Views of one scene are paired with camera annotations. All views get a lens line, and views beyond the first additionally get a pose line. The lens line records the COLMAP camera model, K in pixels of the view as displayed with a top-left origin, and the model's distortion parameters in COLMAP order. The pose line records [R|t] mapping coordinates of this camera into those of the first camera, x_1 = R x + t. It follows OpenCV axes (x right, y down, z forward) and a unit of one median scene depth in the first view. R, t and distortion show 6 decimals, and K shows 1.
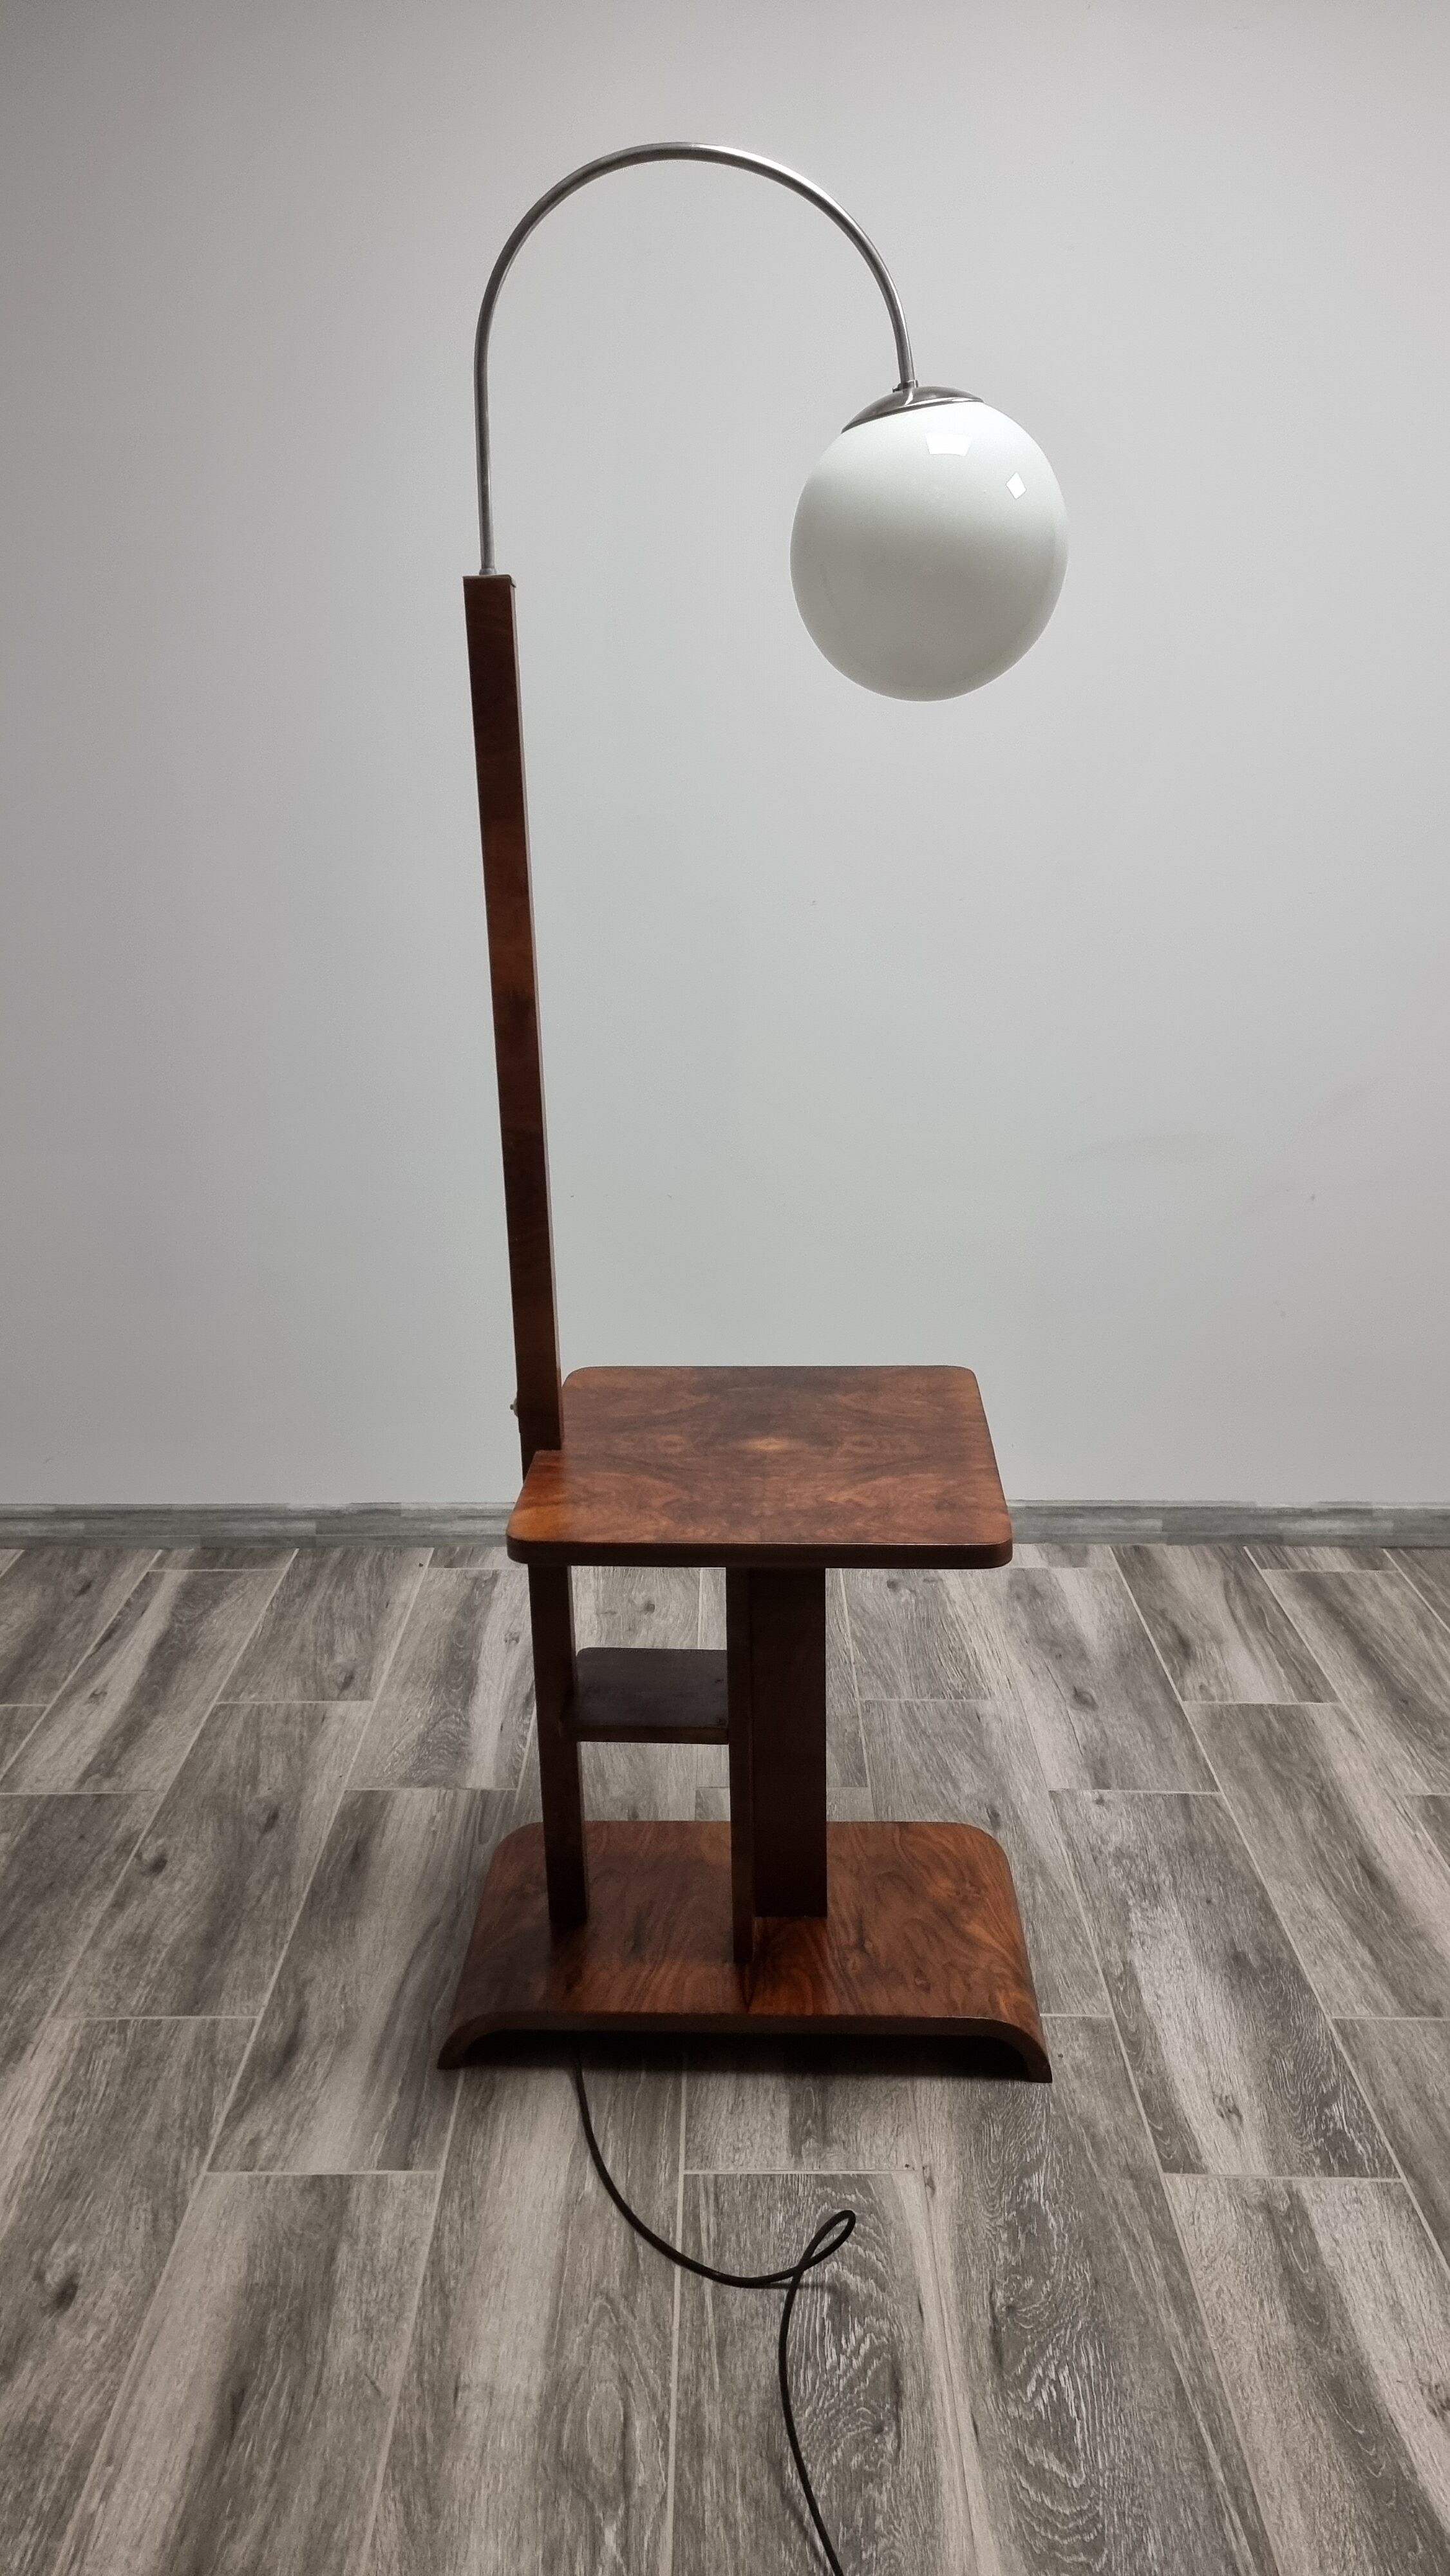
lens RADIAL K [[1839.5, 0, 728.2], [0, 1839.5, 1281.1], [0, 0, 1]] dist [0.066918, -0.047737]
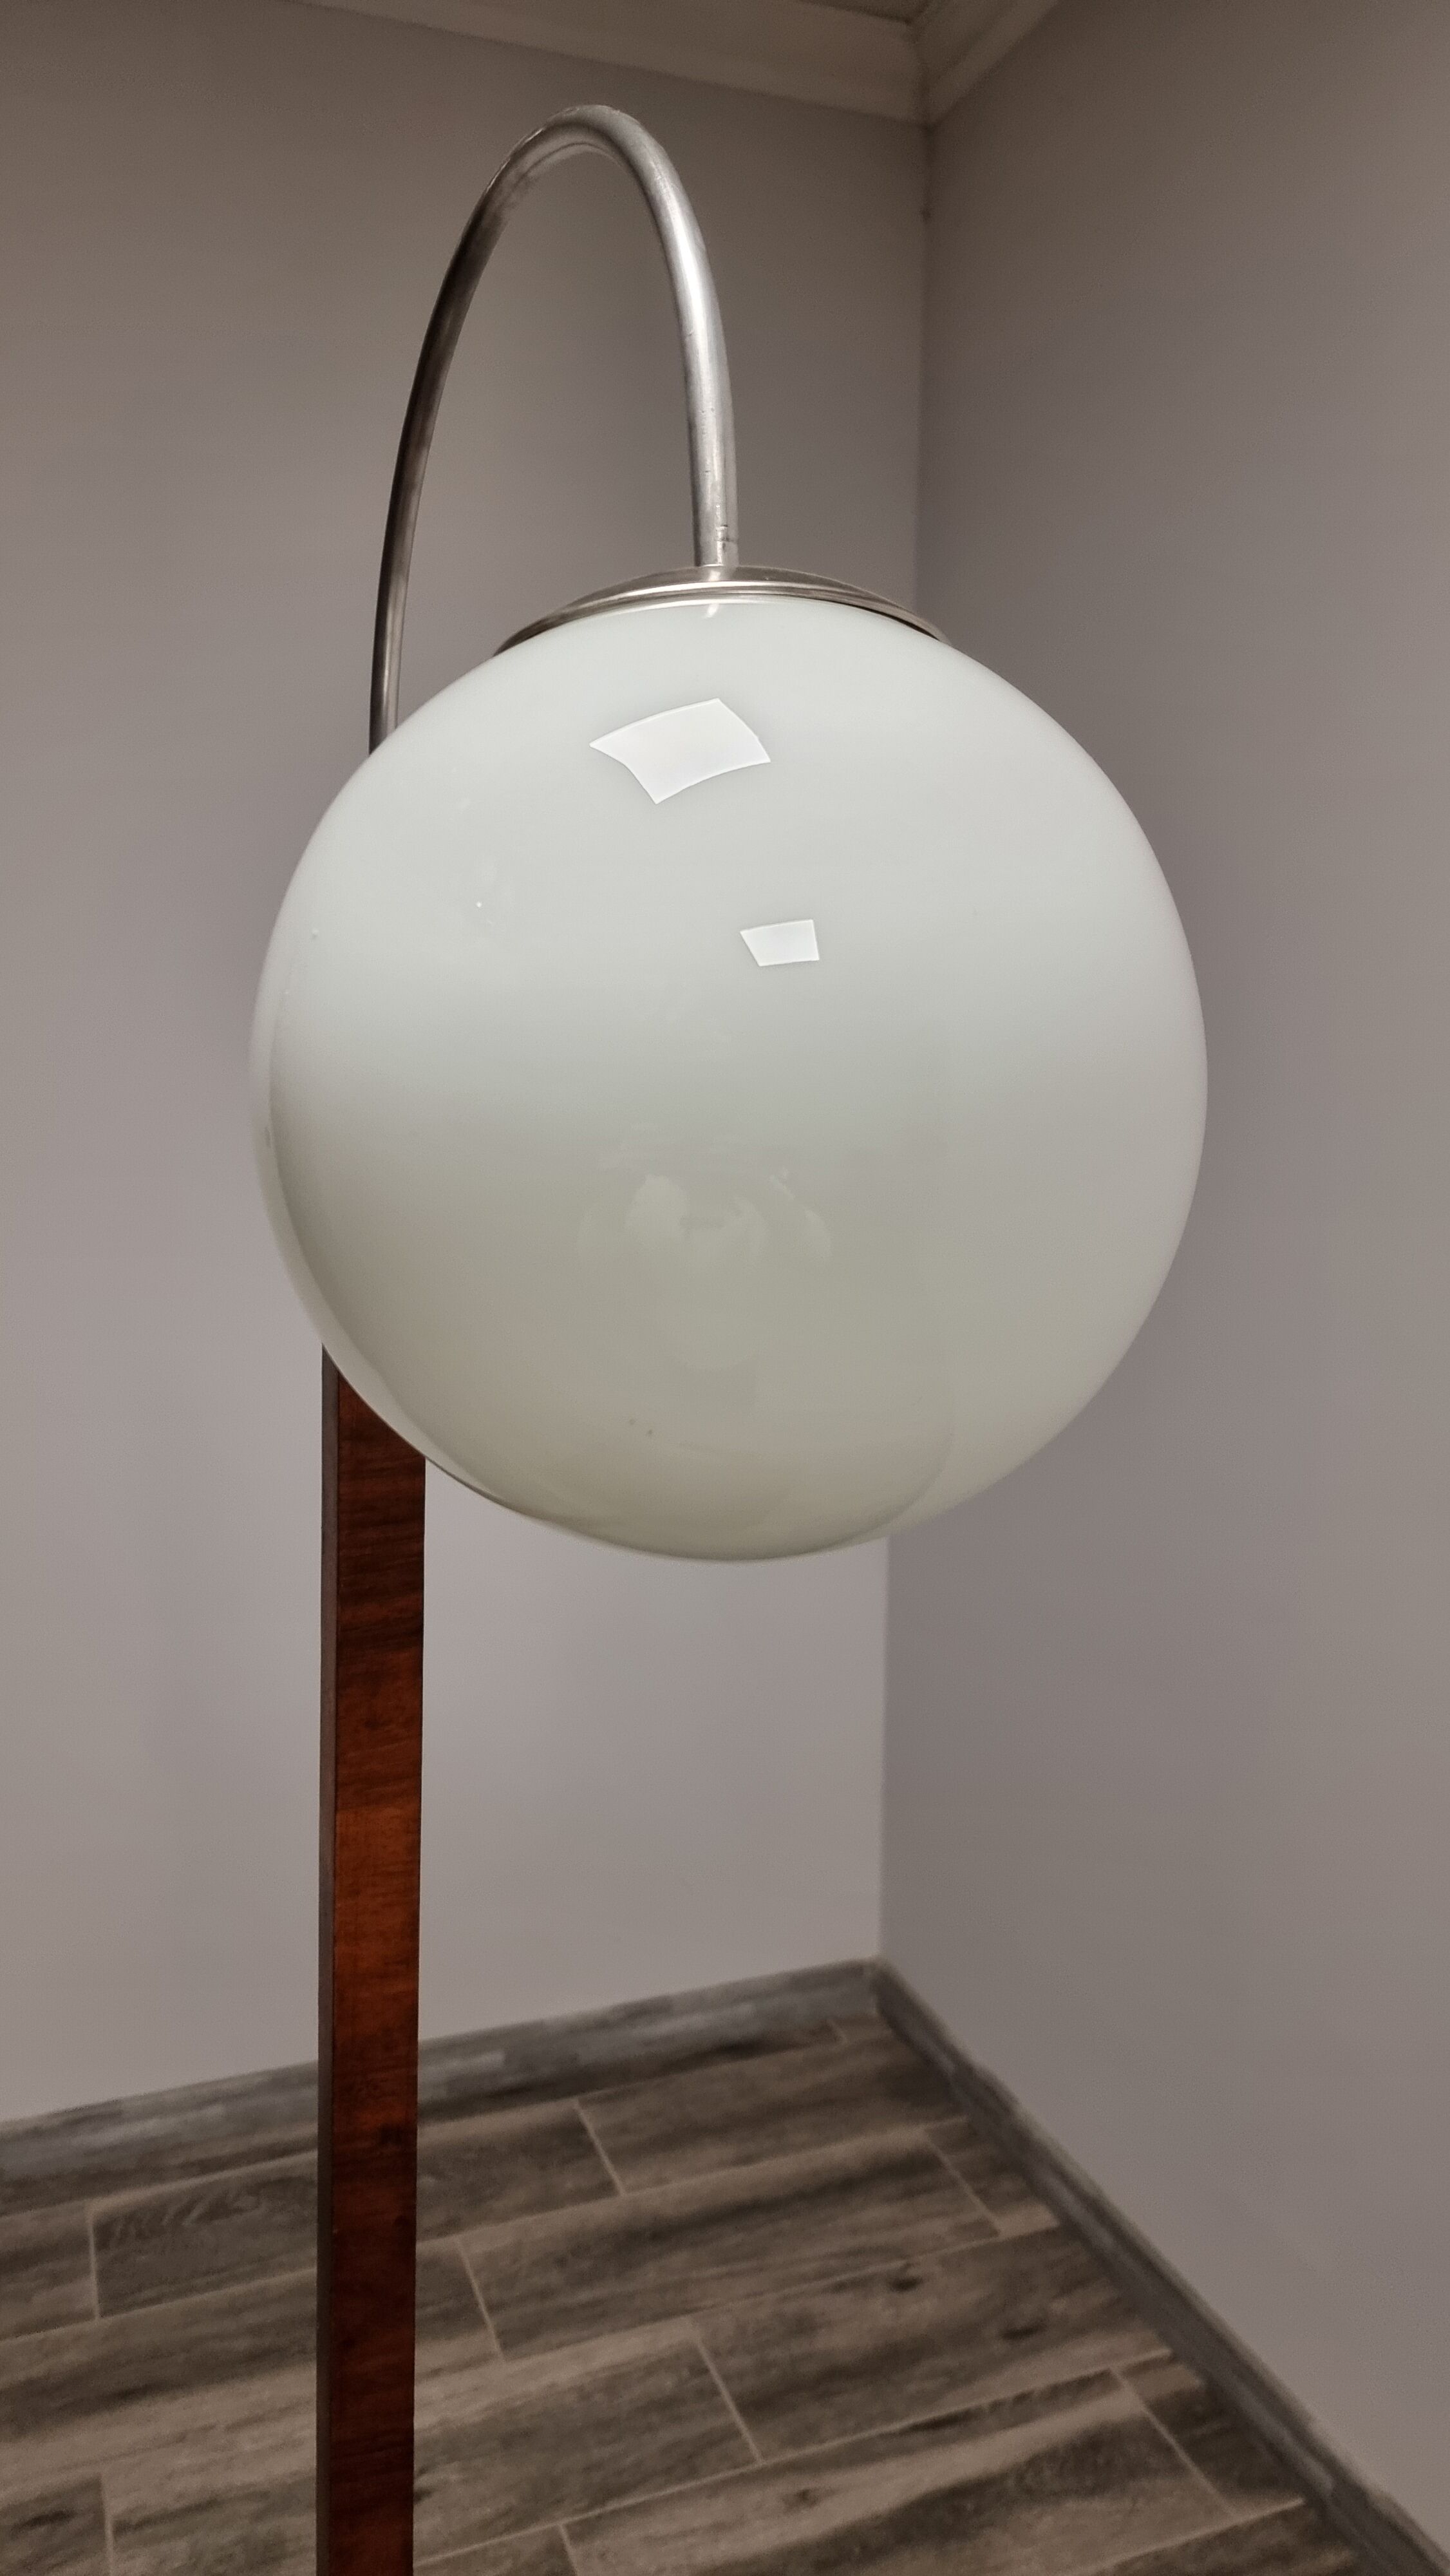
lens RADIAL K [[1839.5, 0, 698.3], [0, 1839.5, 1276.5], [0, 0, 1]] dist [0.066918, -0.047737]
pose [[0.346219, 0.132518, -0.928747, 0.339869], [-0.278146, 0.959962, 0.033285, -0.322893], [0.895973, 0.246803, 0.369216, 0.789783]]
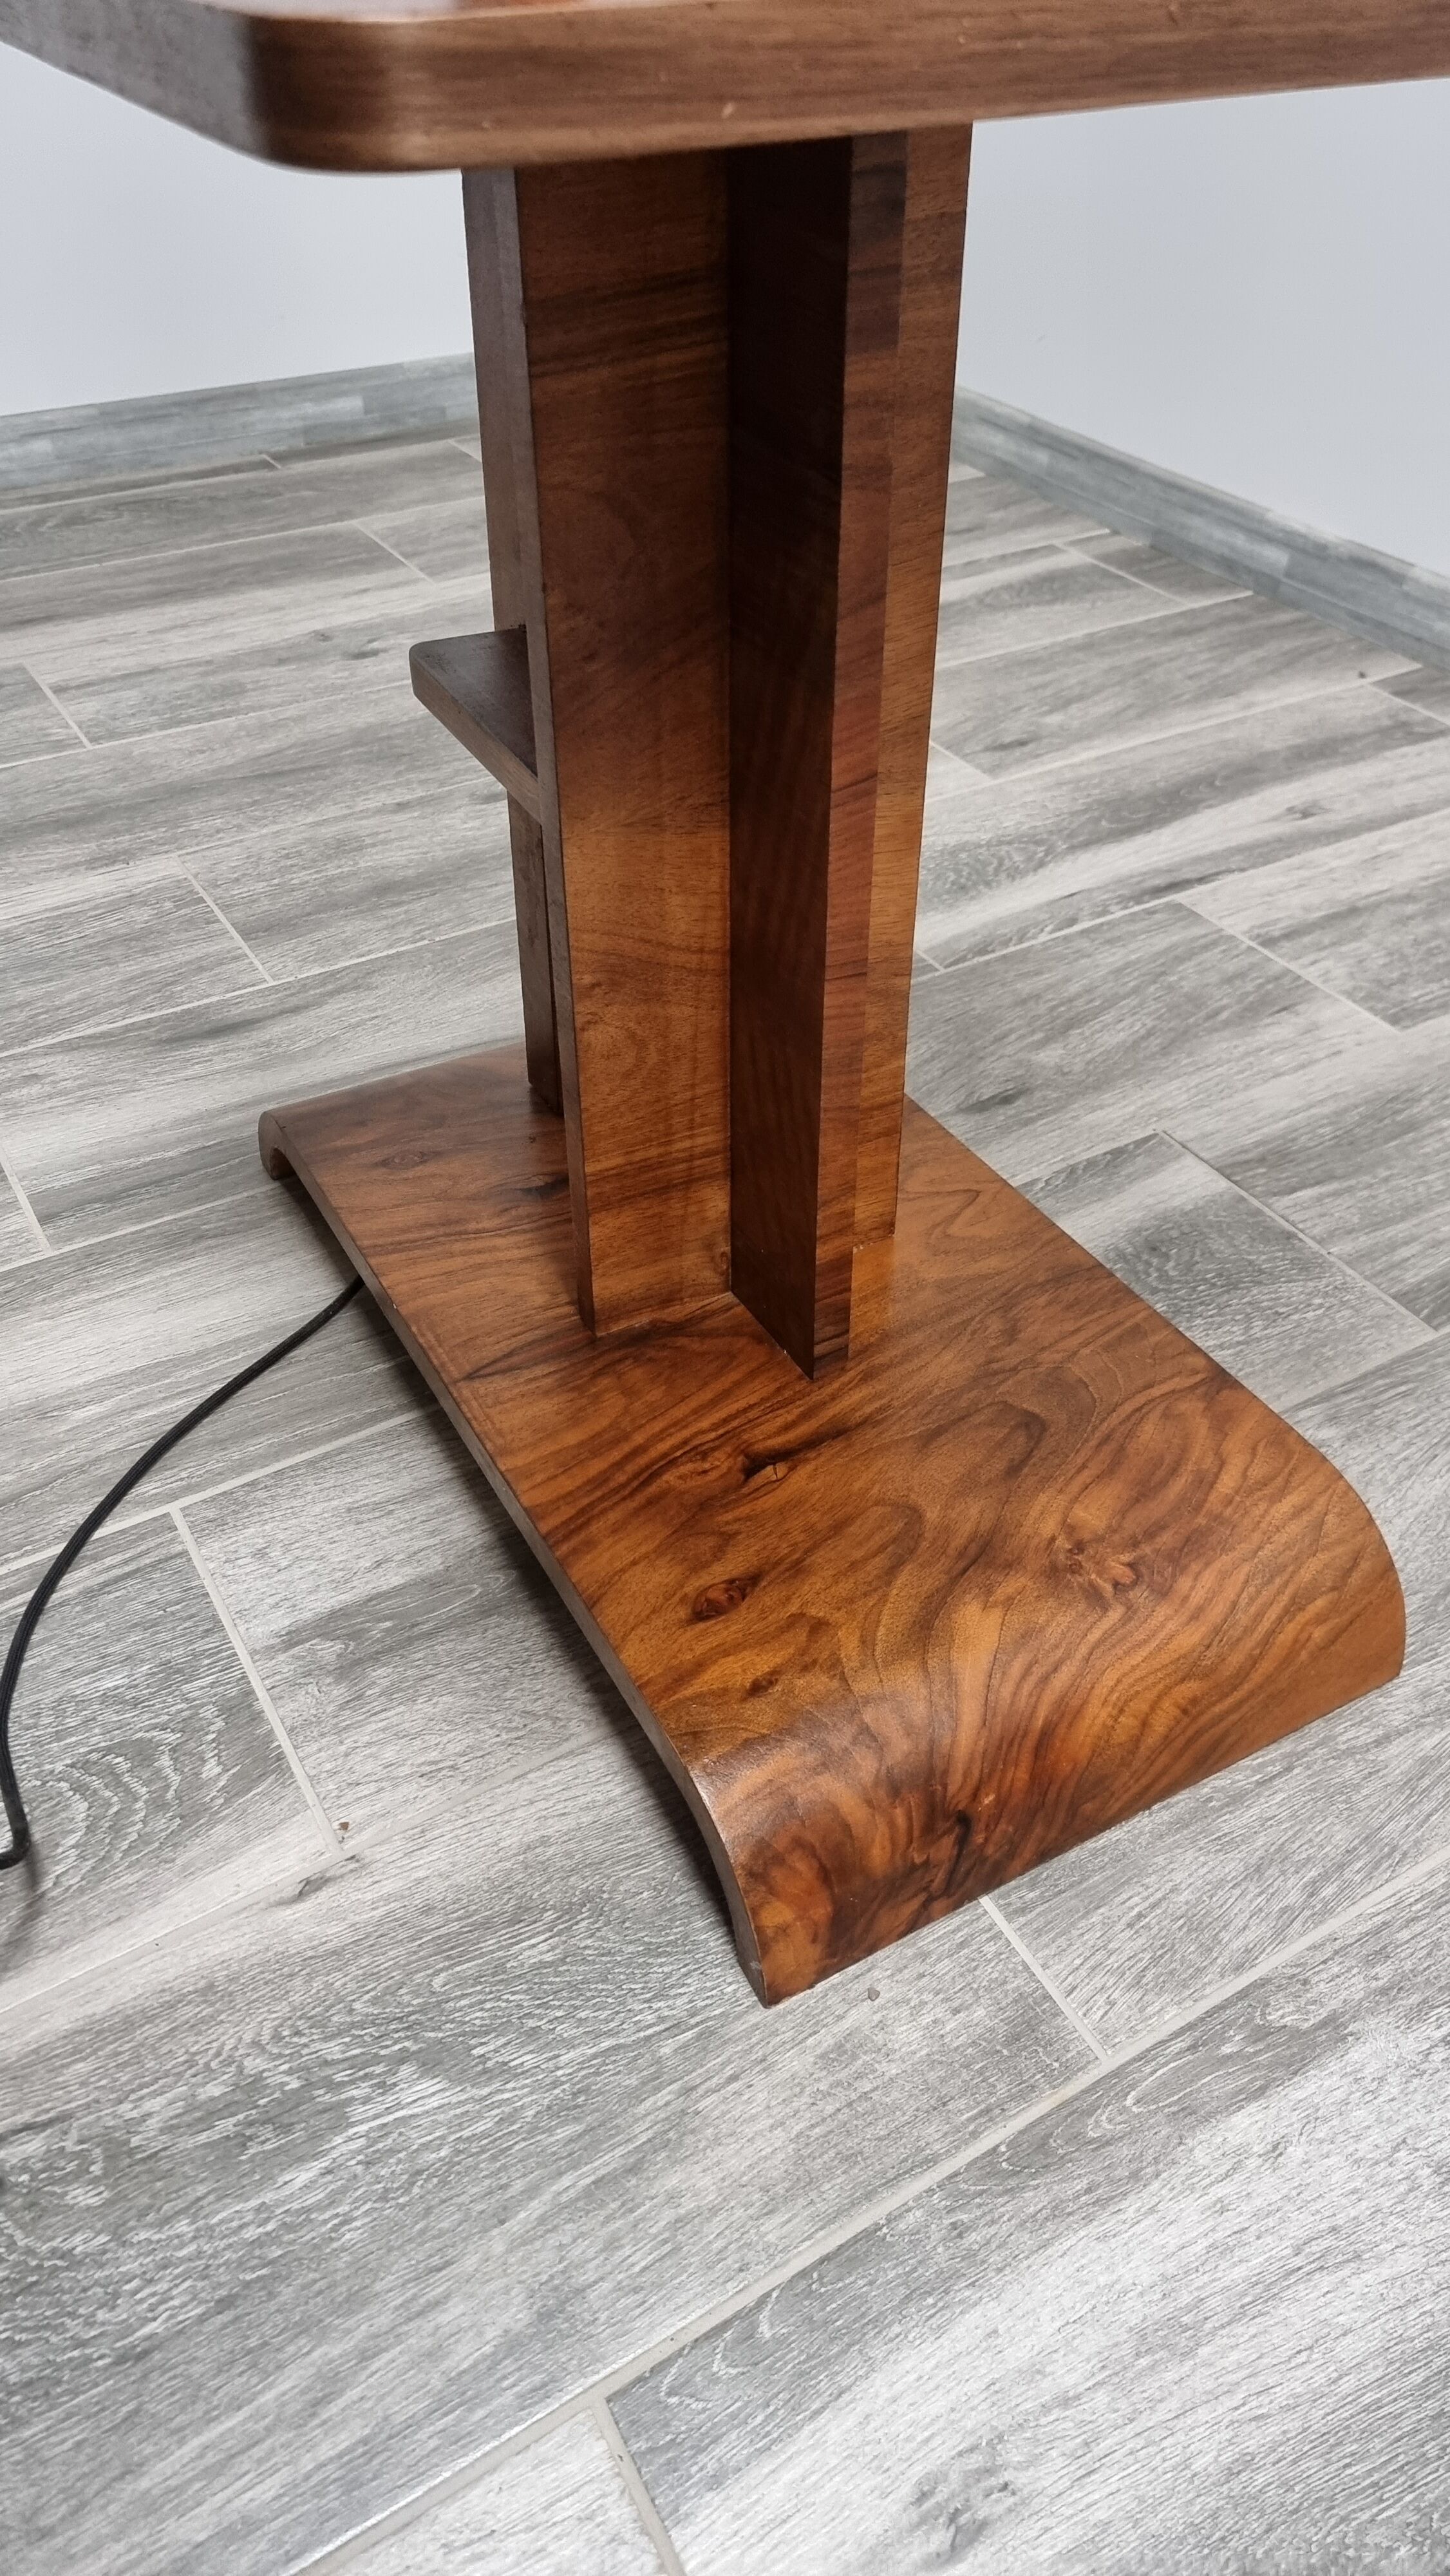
lens RADIAL K [[1839.5, 0, 717.2], [0, 1839.5, 1249.8], [0, 0, 1]] dist [0.066918, -0.047737]
pose [[0.498756, 0.543405, -0.675243, 0.338538], [-0.256065, 0.836665, 0.484172, 0.117276], [0.828054, -0.068578, 0.556439, 0.782928]]
